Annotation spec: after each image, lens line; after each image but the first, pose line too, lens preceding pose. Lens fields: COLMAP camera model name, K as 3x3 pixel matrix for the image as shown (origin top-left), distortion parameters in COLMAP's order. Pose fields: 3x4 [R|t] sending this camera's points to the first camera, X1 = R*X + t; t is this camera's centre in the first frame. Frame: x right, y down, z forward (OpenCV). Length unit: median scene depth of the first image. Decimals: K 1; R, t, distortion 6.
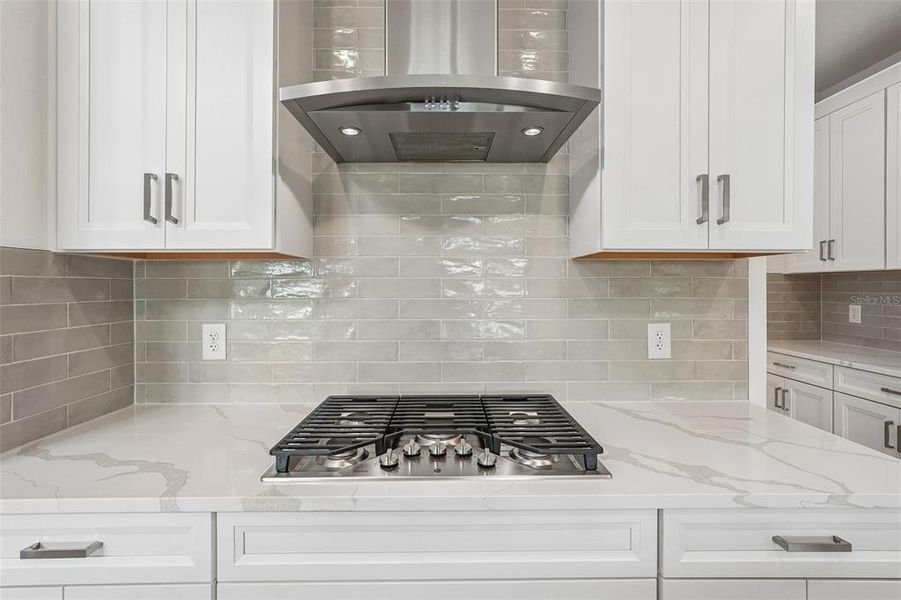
lens RADIAL K [[398.6, 0, 455.9], [0, 398.6, 283.8], [0, 0, 1]] dist [-0.007697, 0.003185]
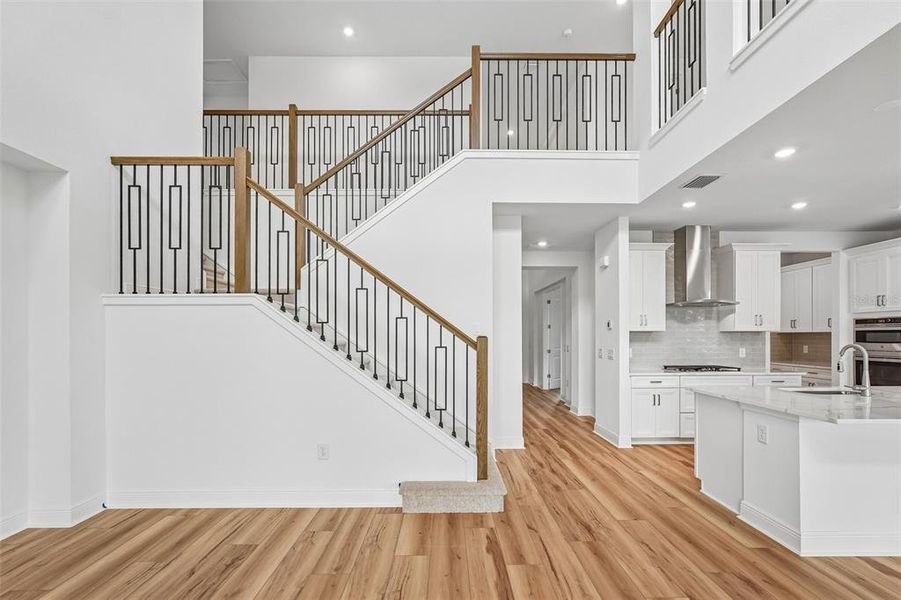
lens RADIAL K [[398.6, 0, 454.8], [0, 398.6, 332.1], [0, 0, 1]] dist [-0.007697, 0.003185]
pose [[0.999989, 0.001360, -0.004581, -2.270460], [-0.001373, 0.999995, -0.002851, -0.041945], [0.004577, 0.002858, 0.999985, -2.882235]]
